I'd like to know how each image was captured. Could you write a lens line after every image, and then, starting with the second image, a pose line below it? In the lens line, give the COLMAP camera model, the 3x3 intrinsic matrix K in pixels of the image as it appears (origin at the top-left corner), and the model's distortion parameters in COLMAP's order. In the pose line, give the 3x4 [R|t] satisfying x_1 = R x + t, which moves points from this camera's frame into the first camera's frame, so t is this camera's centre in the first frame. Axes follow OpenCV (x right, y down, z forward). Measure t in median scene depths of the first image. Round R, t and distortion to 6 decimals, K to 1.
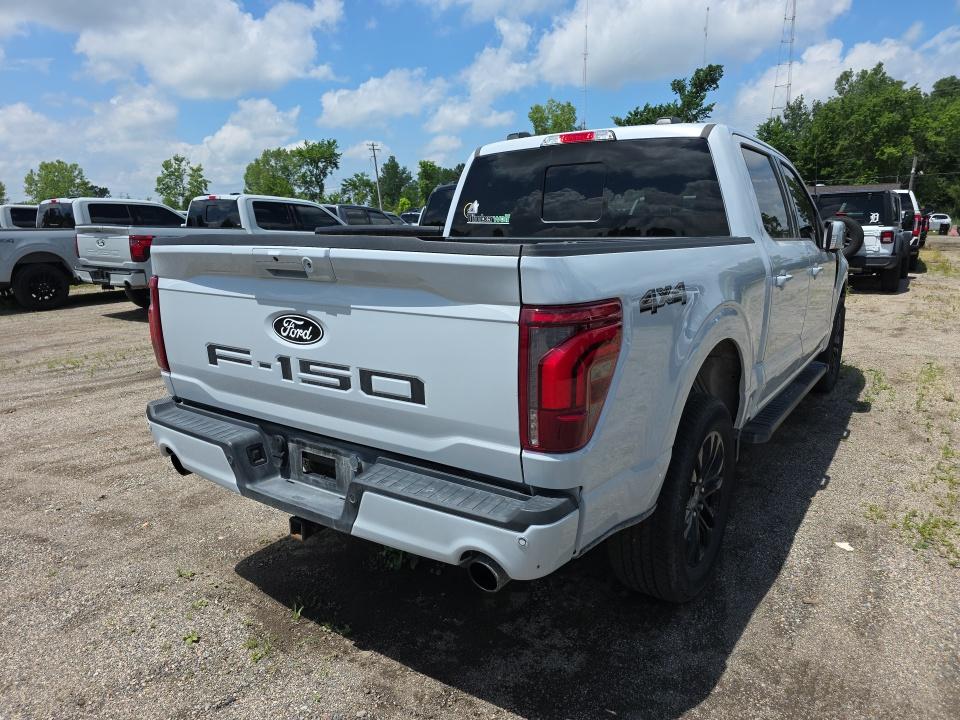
lens RADIAL K [[647.8, 0, 480.4], [0, 647.8, 368.7], [0, 0, 1]] dist [0.071989, -0.069231]
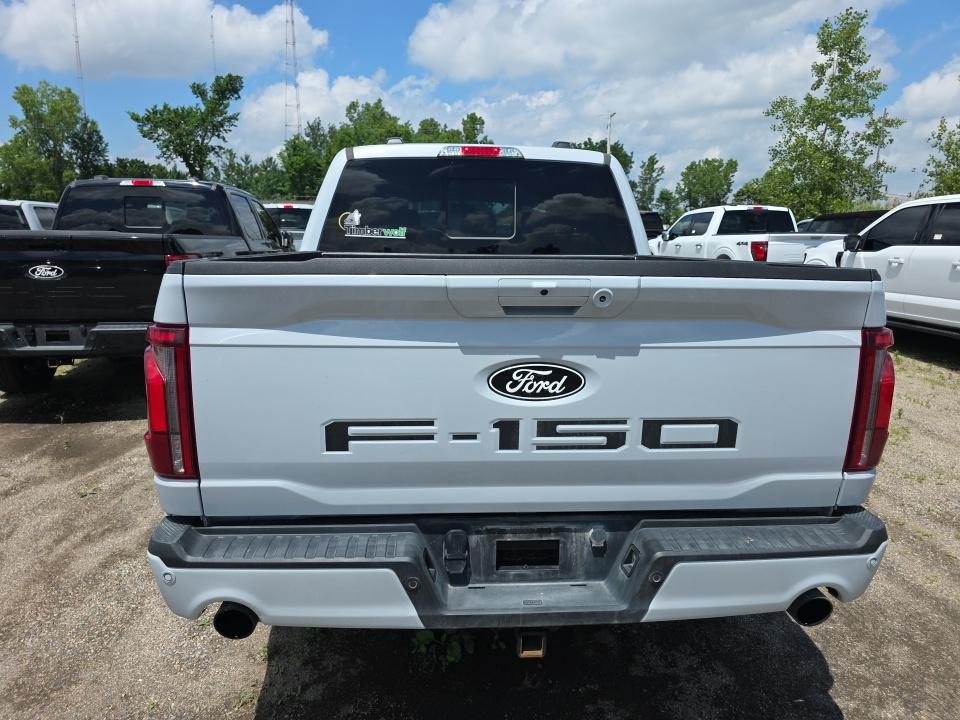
lens RADIAL K [[652.5, 0, 480.0], [0, 652.5, 360.0], [0, 0, 1]] dist [0.044126, -0.037463]
pose [[0.774781, -0.100471, 0.624195, -0.764684], [0.116475, 0.993076, 0.015272, -0.099581], [-0.621408, 0.060871, 0.781119, 0.418706]]
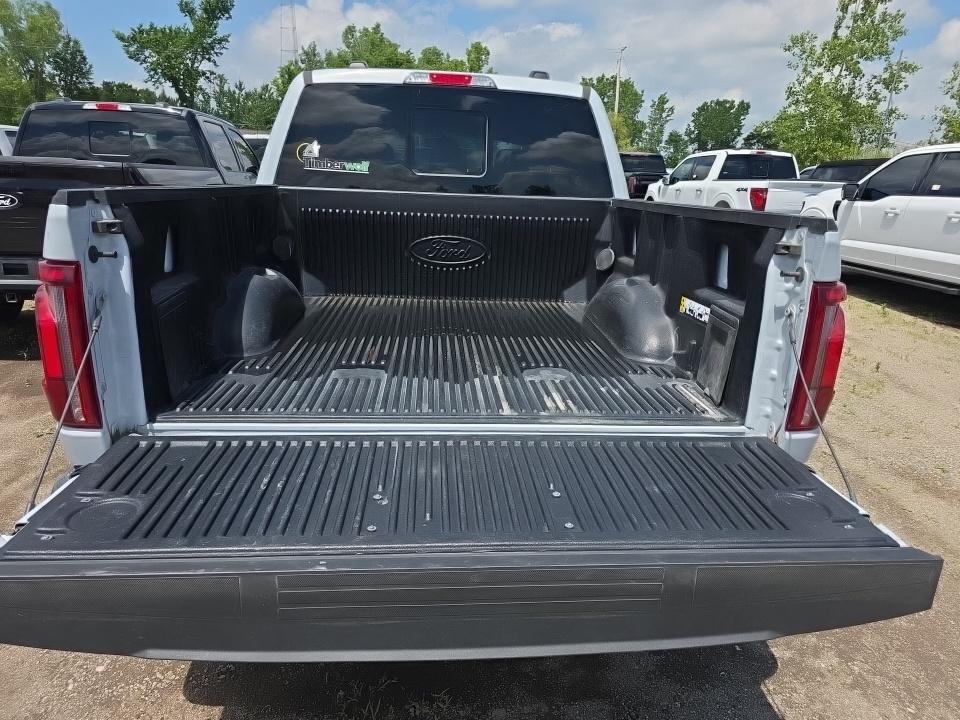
lens RADIAL K [[649.9, 0, 498.5], [0, 649.9, 373.2], [0, 0, 1]] dist [0.039919, -0.035353]
pose [[0.763612, -0.151456, 0.627660, -0.666626], [0.094754, 0.987861, 0.123096, -0.095244], [-0.638685, -0.034524, 0.768694, 0.403983]]
